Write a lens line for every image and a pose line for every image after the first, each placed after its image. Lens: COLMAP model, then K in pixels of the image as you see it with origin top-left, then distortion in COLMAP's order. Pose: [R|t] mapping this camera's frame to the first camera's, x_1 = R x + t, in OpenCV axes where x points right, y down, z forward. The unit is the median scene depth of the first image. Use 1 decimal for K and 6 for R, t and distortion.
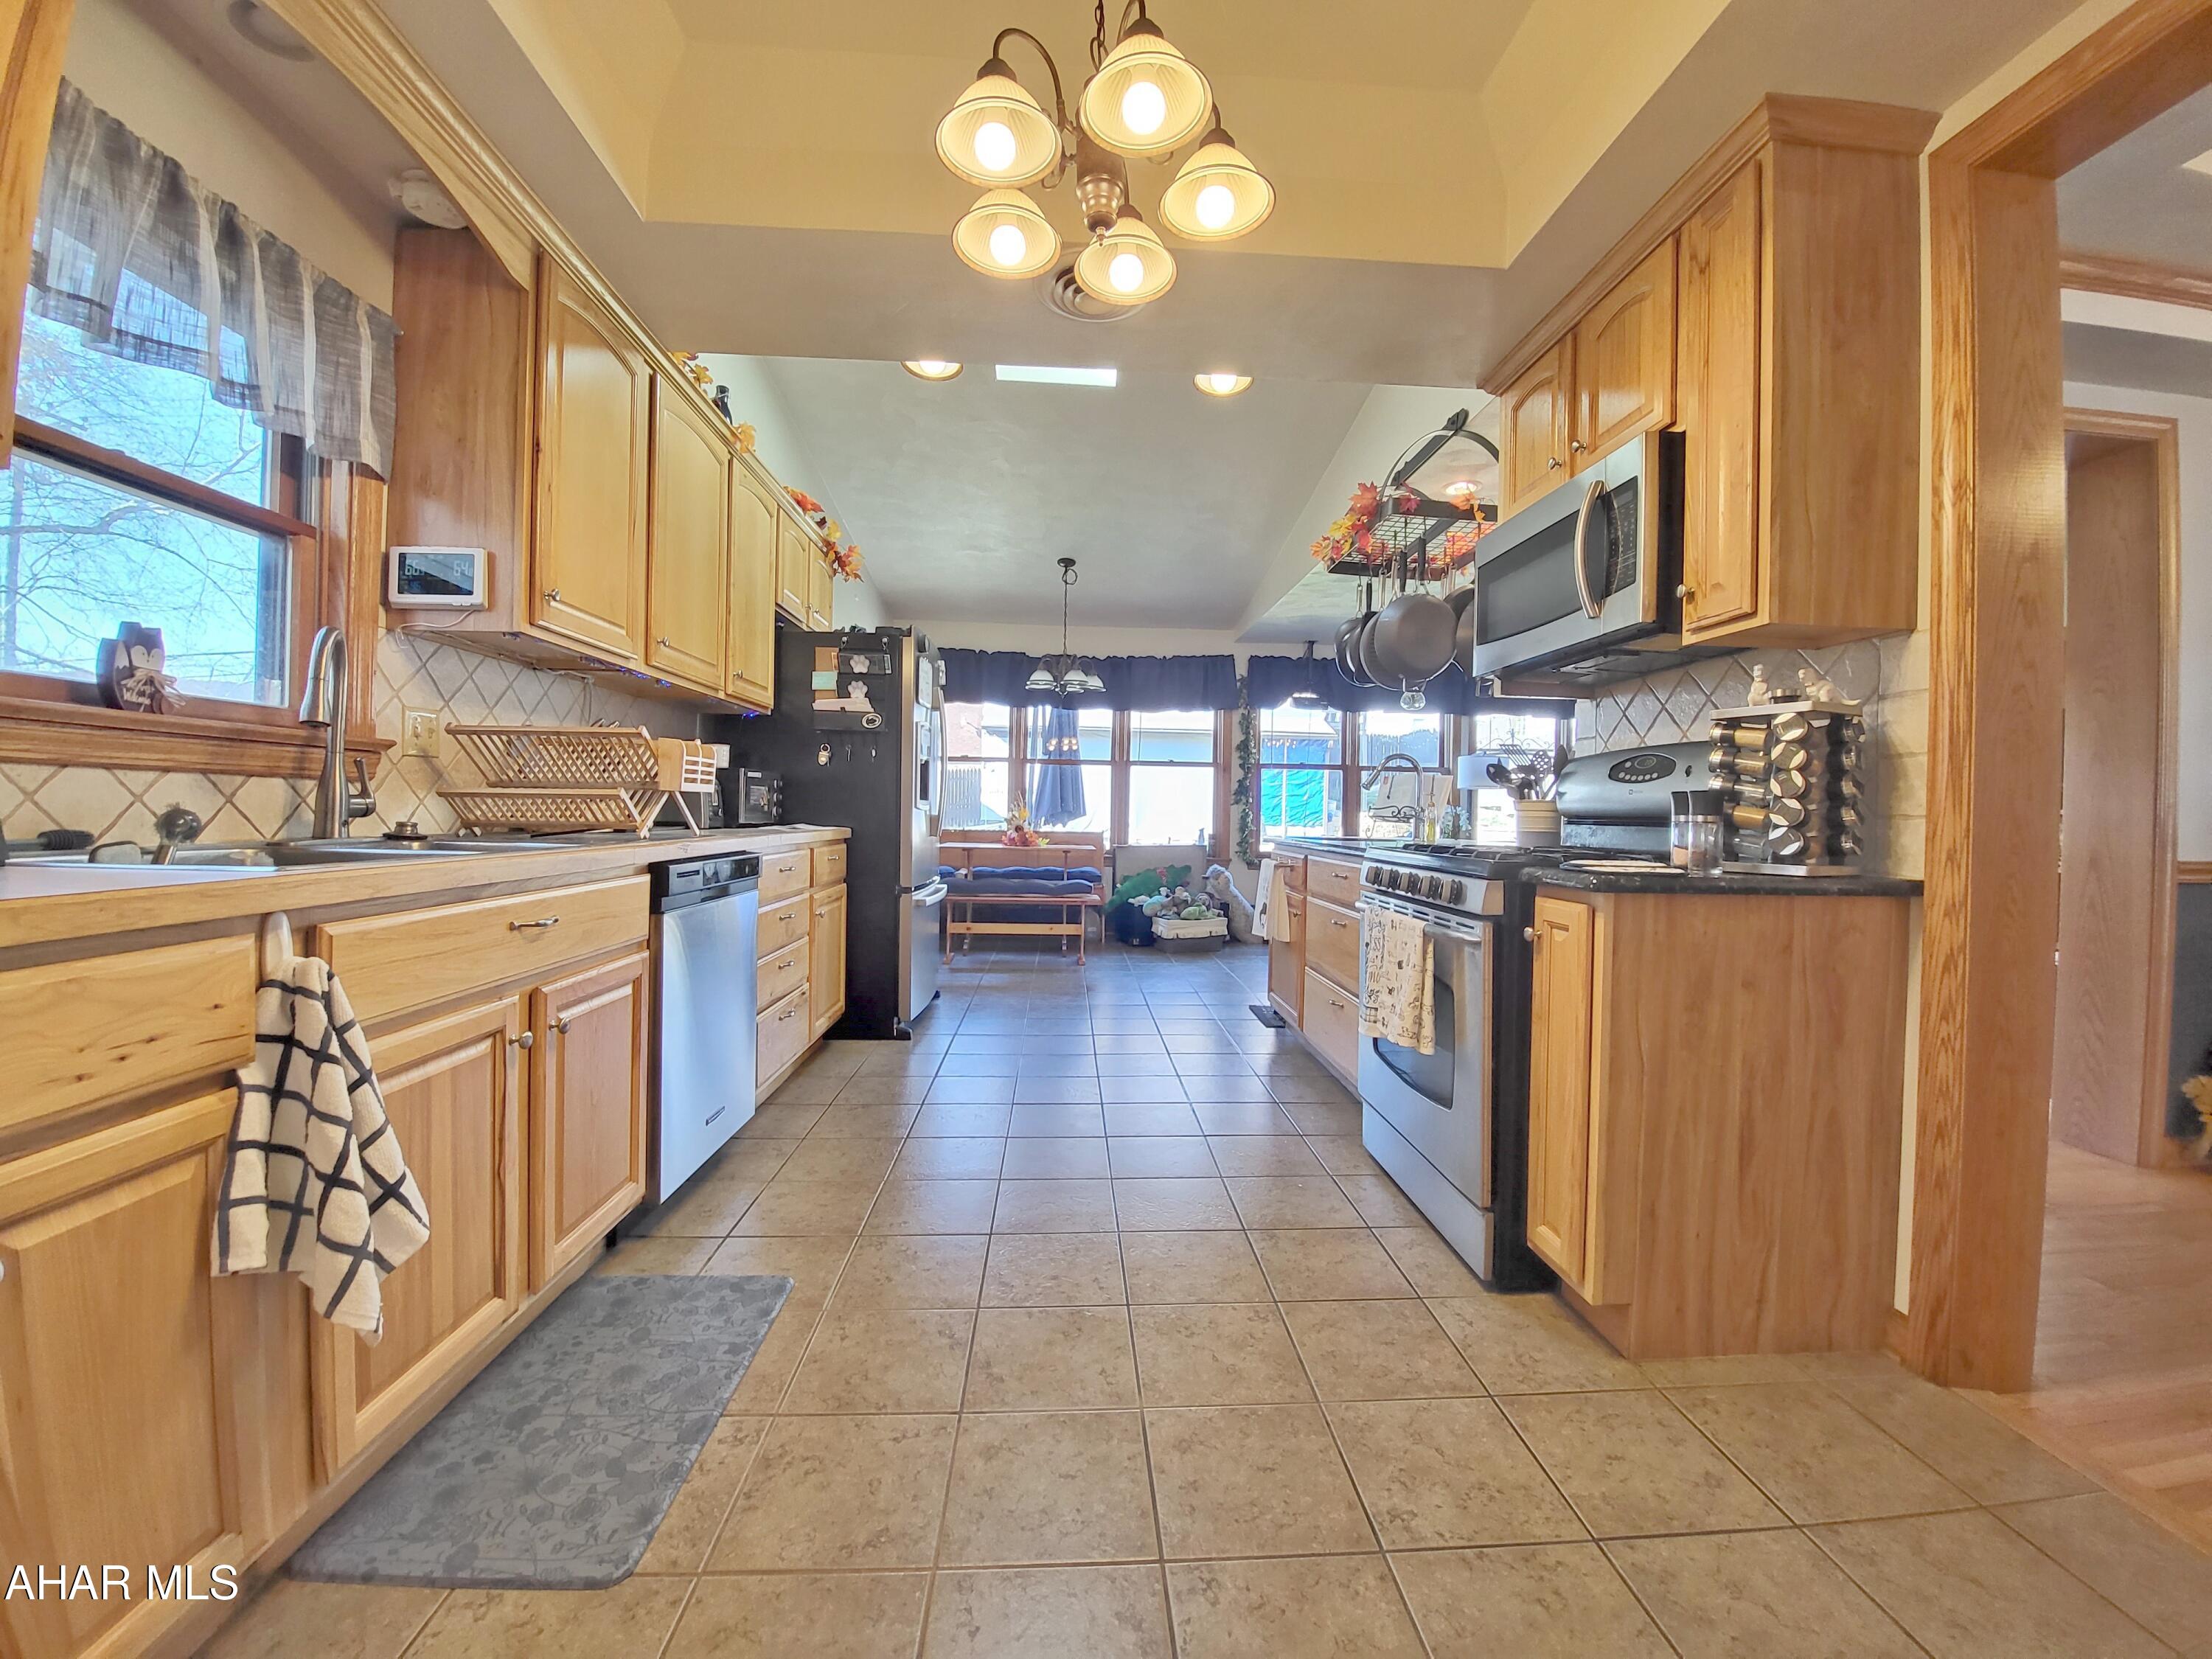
lens RADIAL K [[880.1, 0, 1111.6], [0, 880.1, 813.8], [0, 0, 1]] dist [-0.001639, -0.009883]
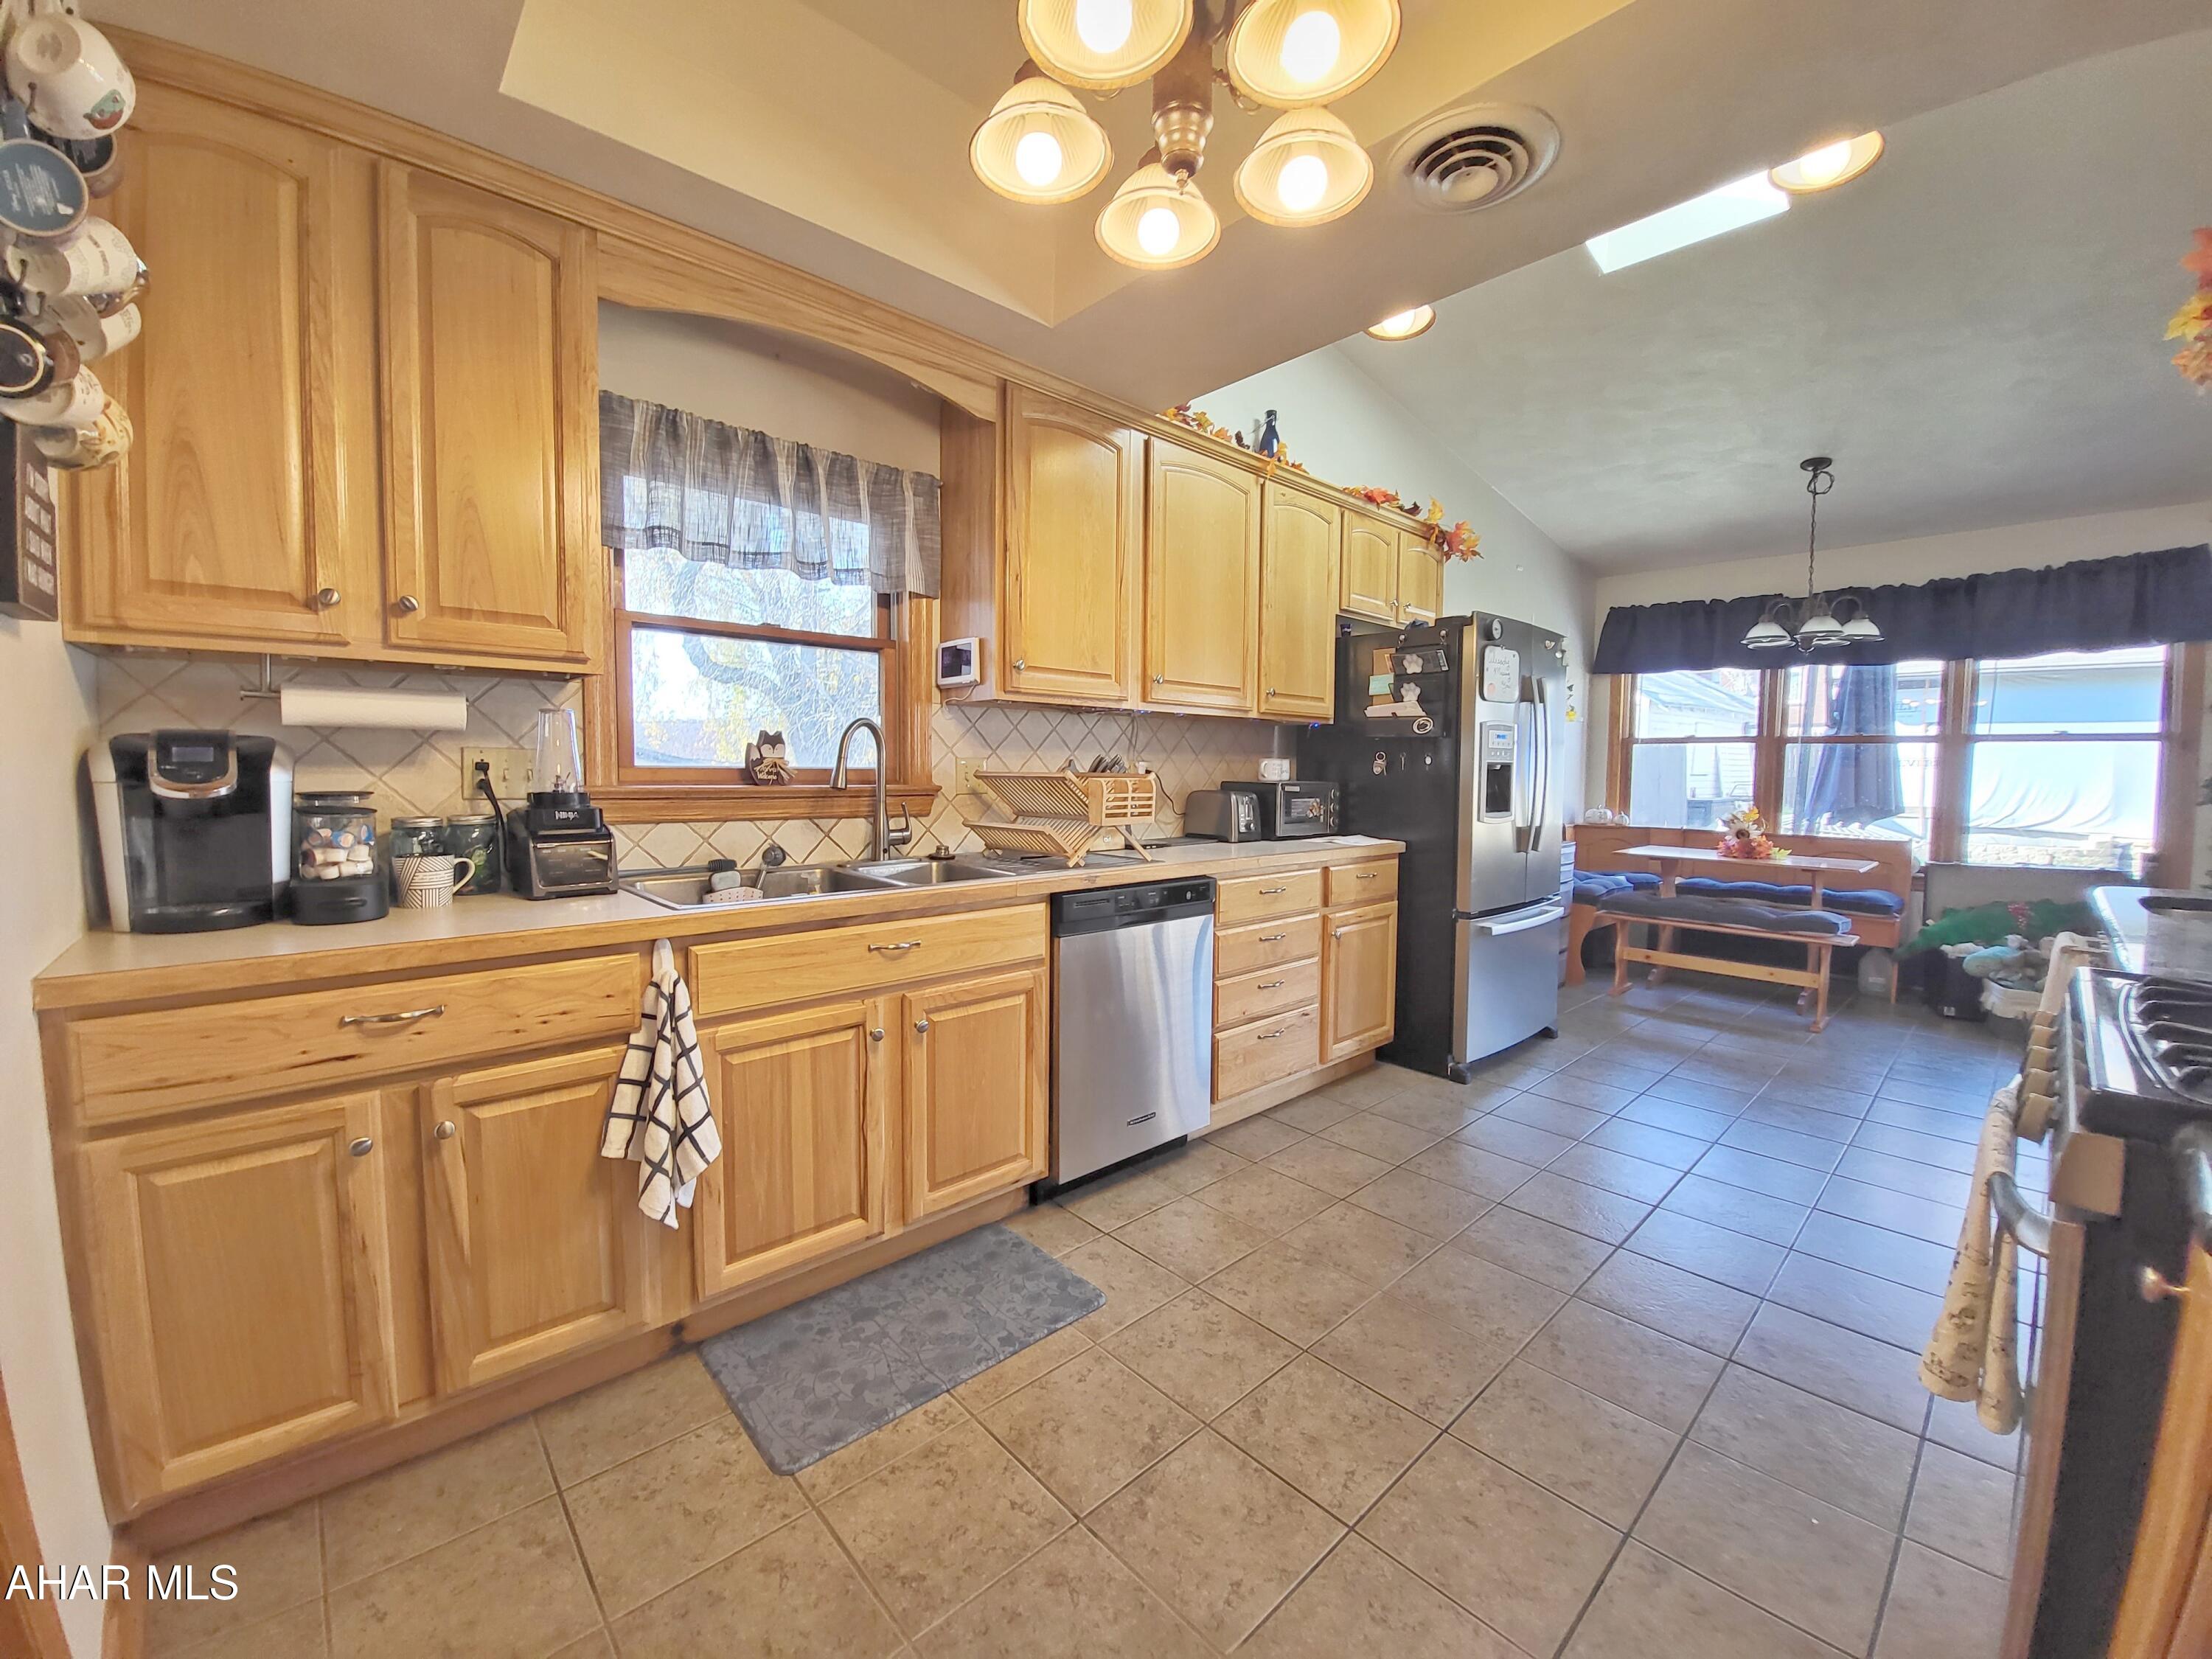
lens RADIAL K [[880.1, 0, 1111.6], [0, 880.1, 813.8], [0, 0, 1]] dist [-0.001639, -0.009883]
pose [[0.632158, 0.030478, -0.774240, 0.424667], [-0.000096, 0.999229, 0.039256, -0.094214], [0.774839, -0.024742, 0.631674, 0.331864]]
